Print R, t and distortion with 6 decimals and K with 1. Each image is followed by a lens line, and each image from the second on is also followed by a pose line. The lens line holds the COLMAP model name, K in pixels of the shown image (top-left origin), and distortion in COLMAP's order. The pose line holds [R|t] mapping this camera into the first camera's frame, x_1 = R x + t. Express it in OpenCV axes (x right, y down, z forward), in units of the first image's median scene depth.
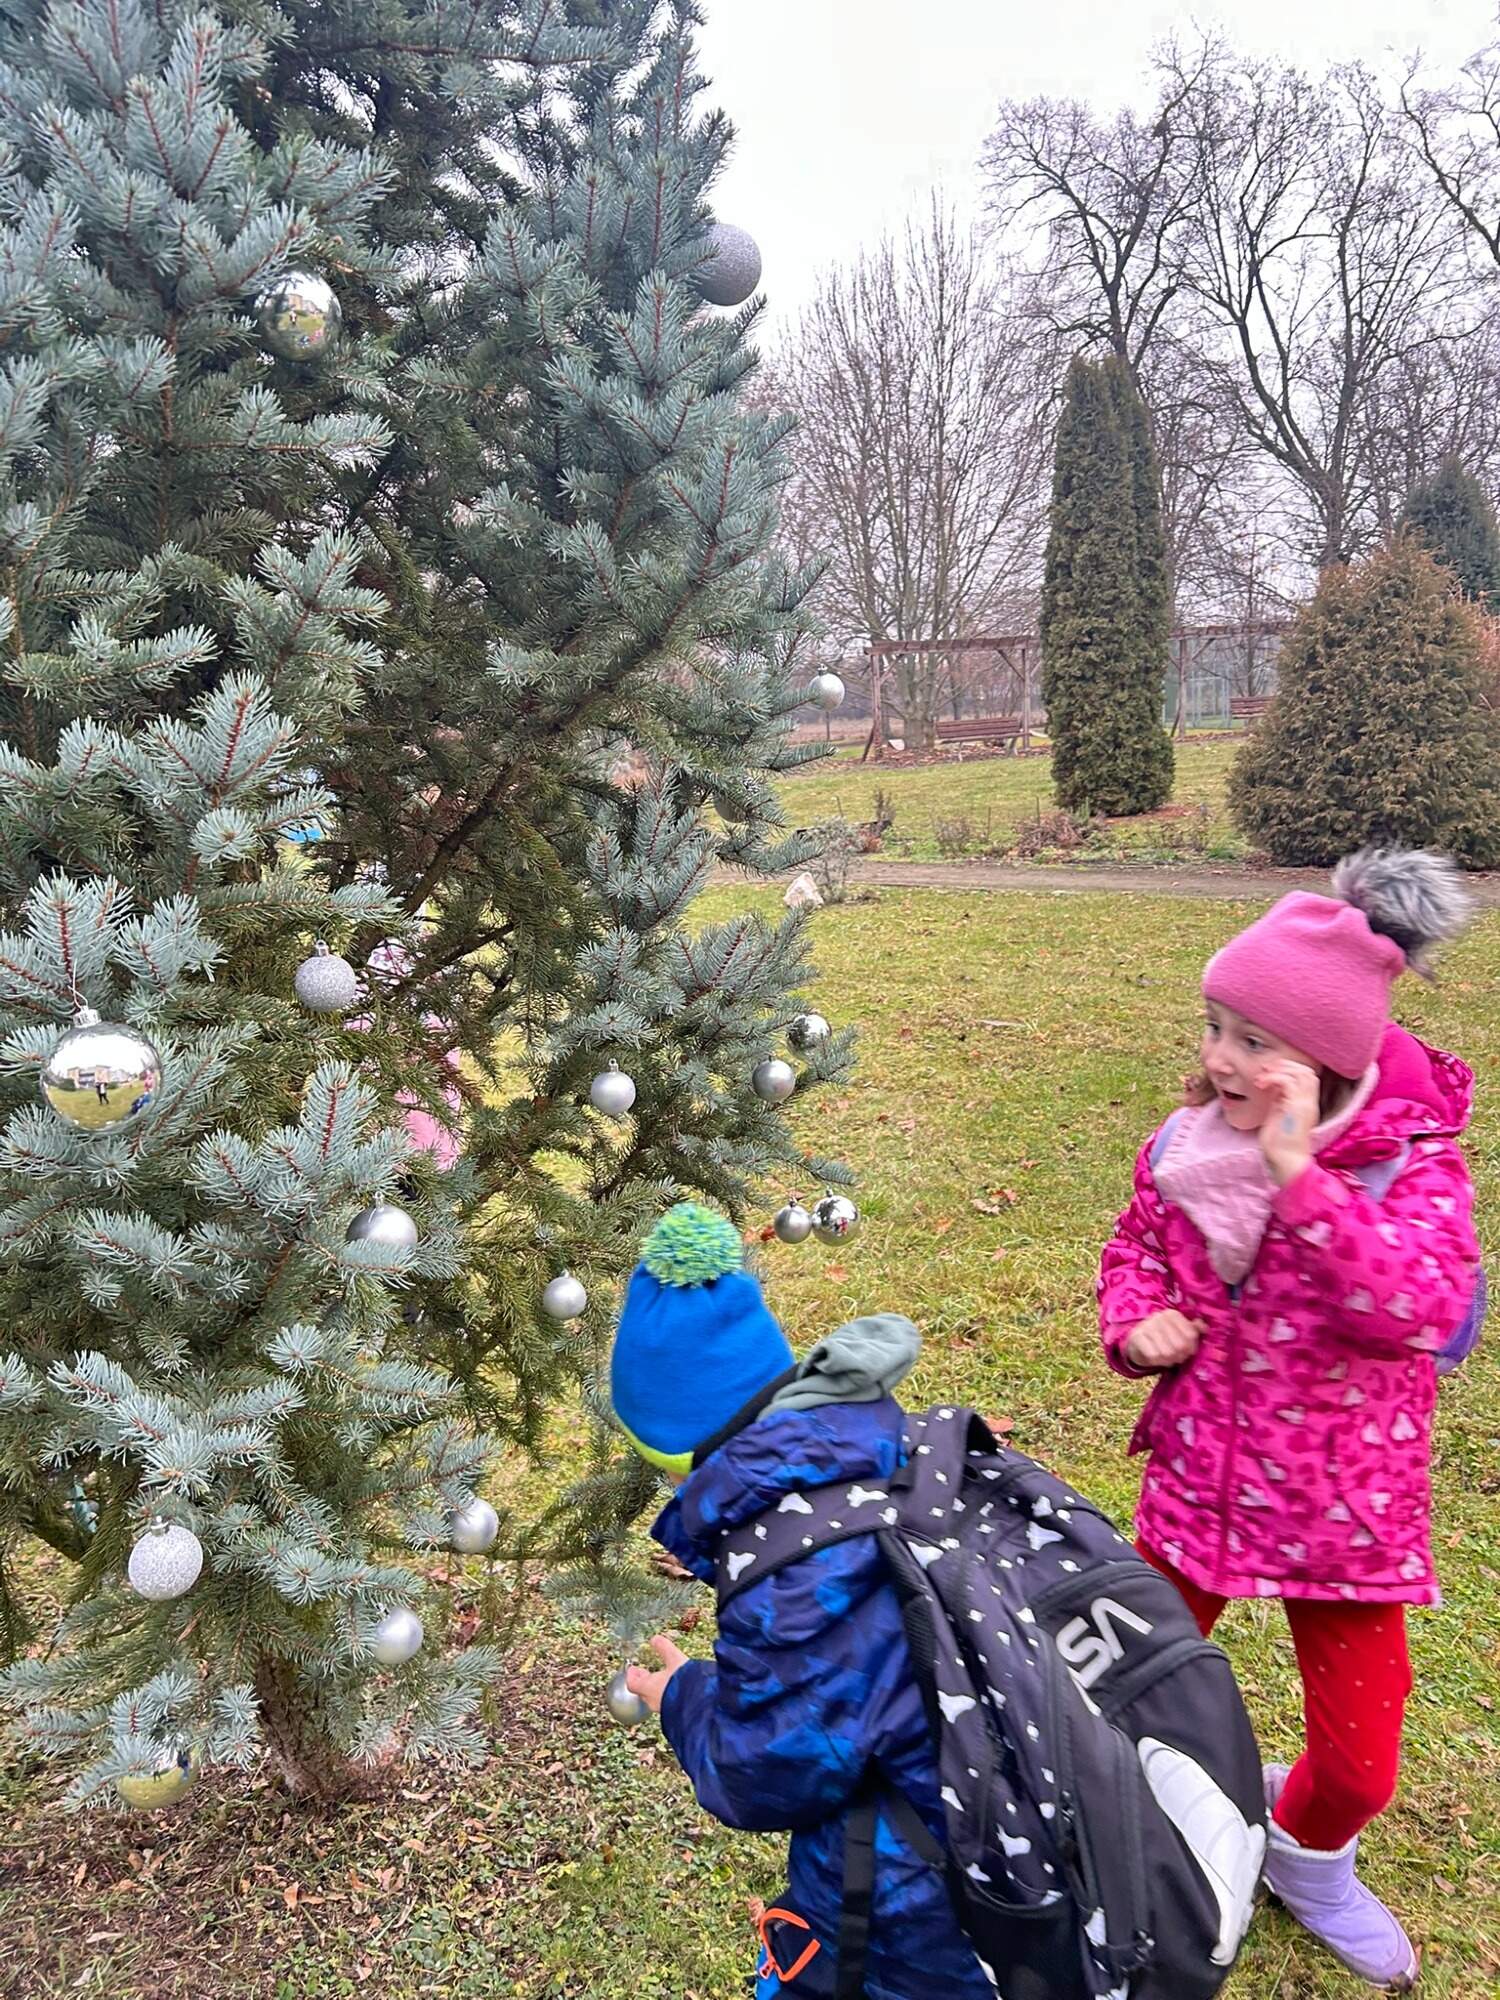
lens RADIAL K [[1507.1, 0, 751.9], [0, 1507.1, 986.4], [0, 0, 1]] dist [0.039627, -0.040137]
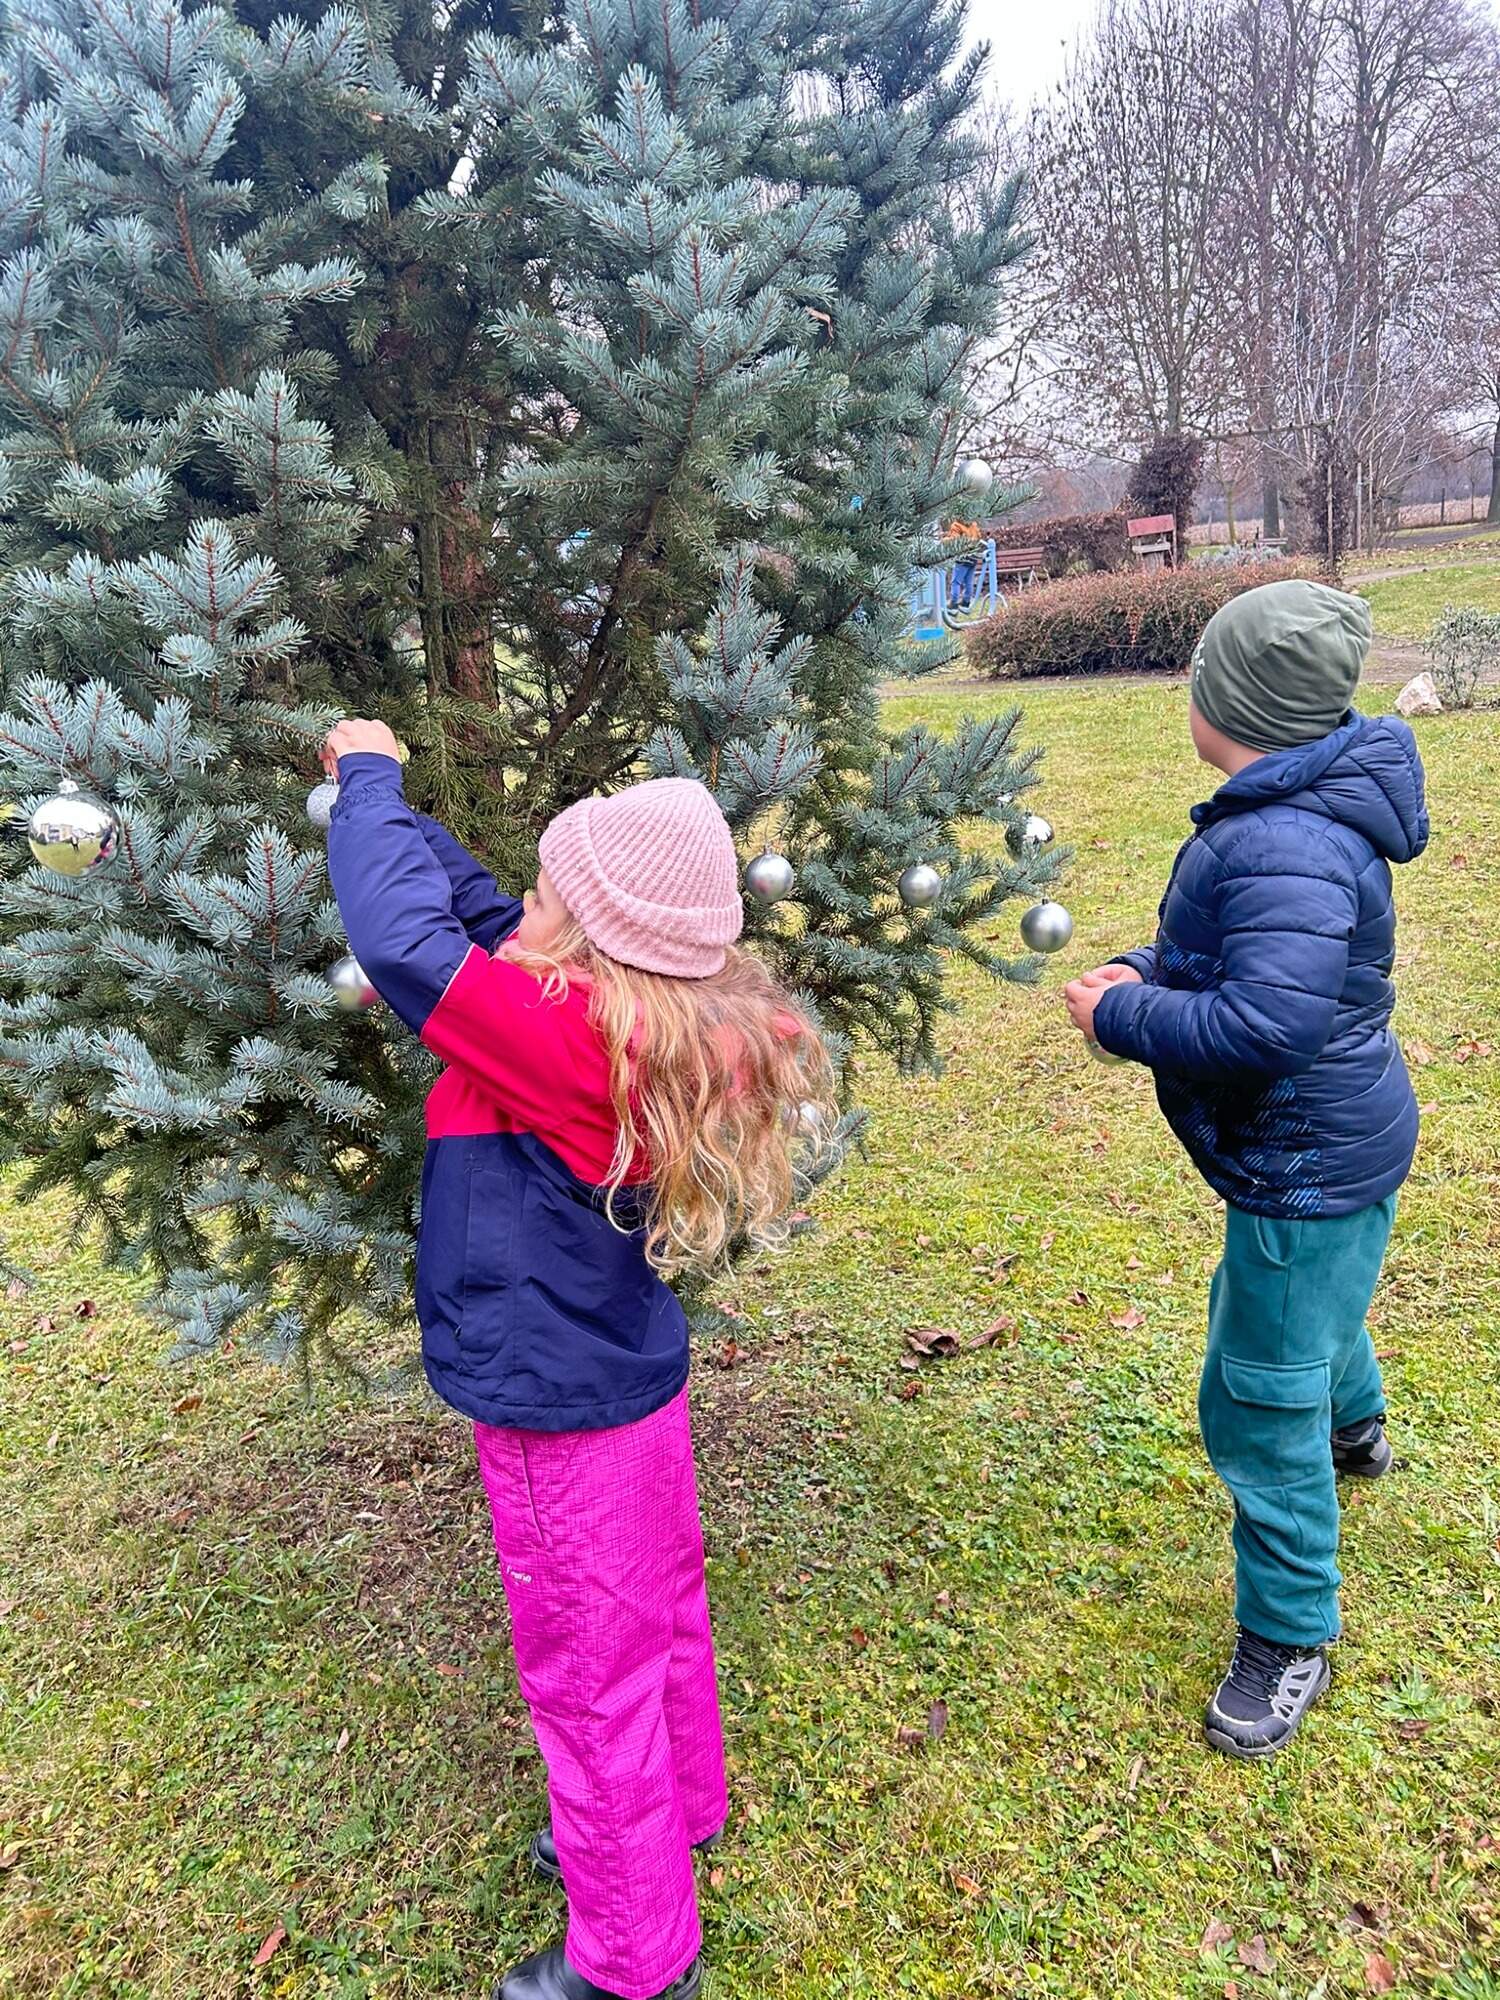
lens RADIAL K [[1507.1, 0, 738.9], [0, 1507.1, 988.0], [0, 0, 1]] dist [0.039627, -0.040137]
pose [[0.902885, 0.099823, -0.418131, 0.323118], [-0.043253, 0.988825, 0.142669, -0.009878], [0.427700, -0.110728, 0.897113, 0.034951]]
